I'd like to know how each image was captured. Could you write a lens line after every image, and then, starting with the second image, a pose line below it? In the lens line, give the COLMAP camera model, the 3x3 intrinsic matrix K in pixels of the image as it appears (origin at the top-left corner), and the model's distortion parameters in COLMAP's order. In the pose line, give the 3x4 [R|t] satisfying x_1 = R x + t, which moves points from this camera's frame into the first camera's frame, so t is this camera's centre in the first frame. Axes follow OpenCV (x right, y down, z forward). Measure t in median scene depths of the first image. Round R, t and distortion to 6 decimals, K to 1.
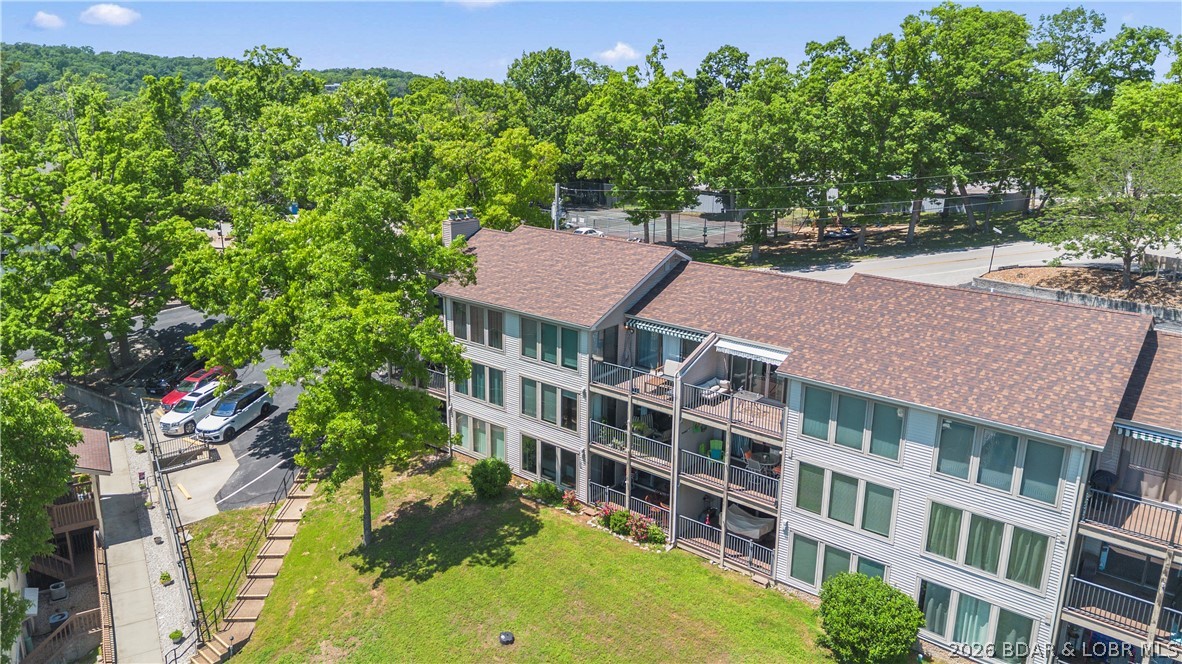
lens RADIAL K [[828.6, 0, 591.0], [0, 828.6, 332.0], [0, 0, 1]] dist [0.080073, -0.112239]
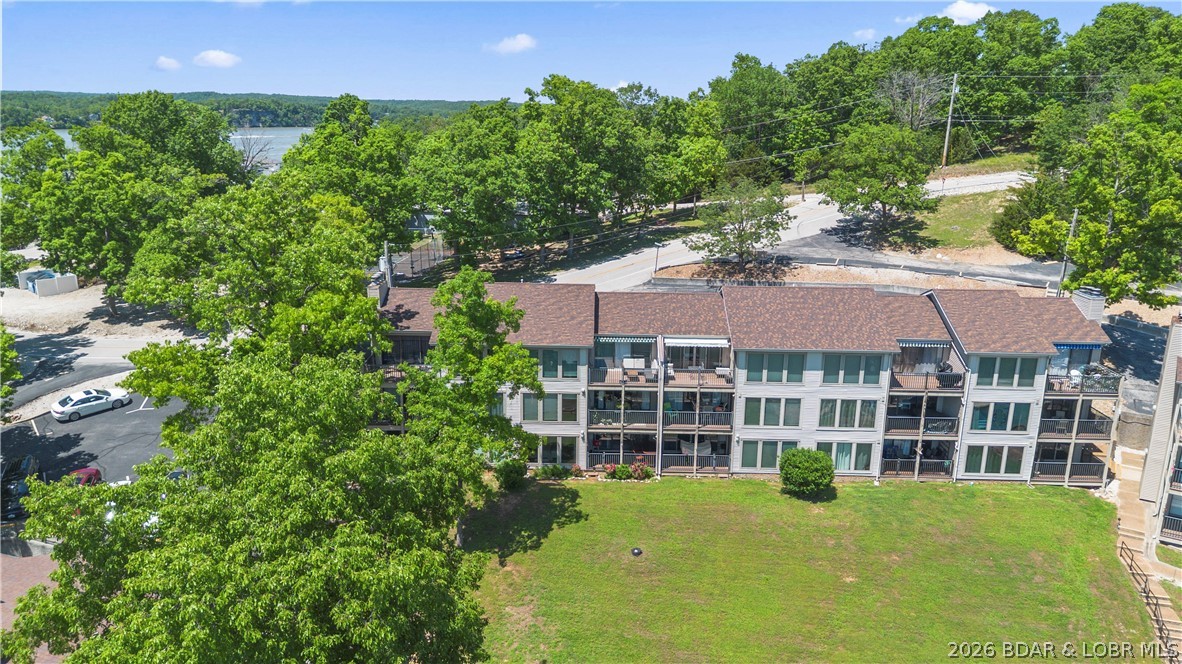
lens RADIAL K [[825.3, 0, 589.6], [0, 825.3, 328.5], [0, 0, 1]] dist [0.055278, -0.056431]
pose [[0.787374, -0.162863, 0.594574, -0.939046], [0.169241, 0.984521, 0.045556, -0.111808], [-0.592790, 0.064756, 0.802749, -0.179182]]
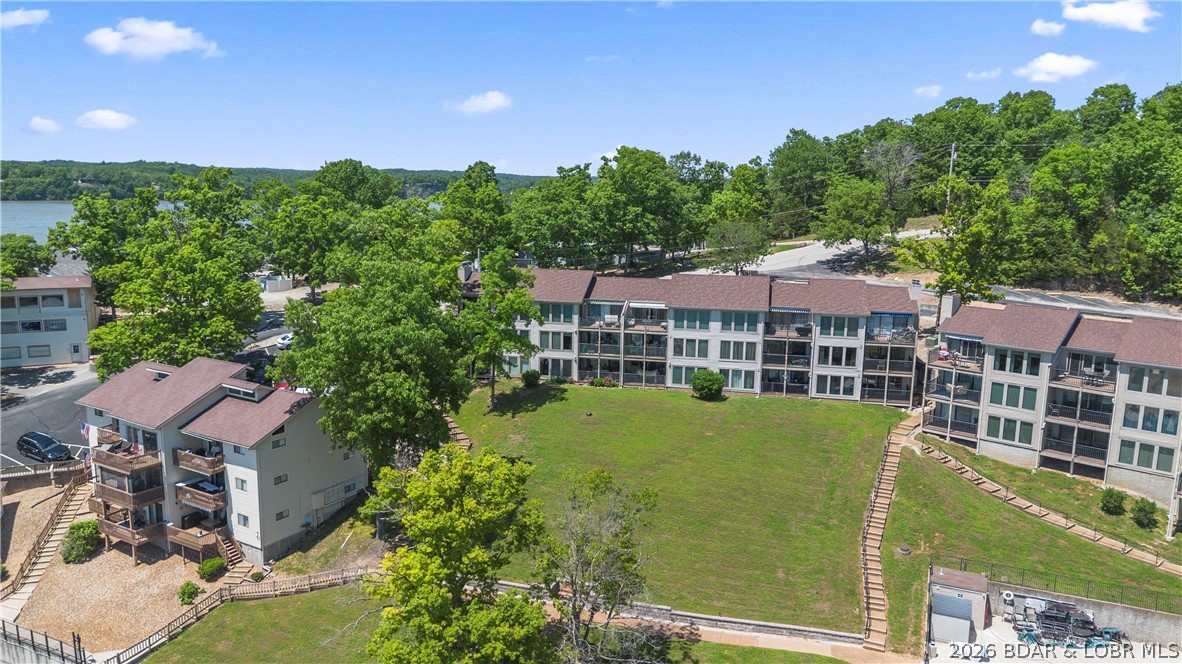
lens RADIAL K [[828.6, 0, 591.0], [0, 828.6, 332.0], [0, 0, 1]] dist [0.080073, -0.112239]
pose [[0.890431, -0.082199, 0.447635, -1.157042], [0.123840, 0.990203, -0.064510, 0.261734], [-0.437946, 0.112877, 0.891887, -1.262702]]
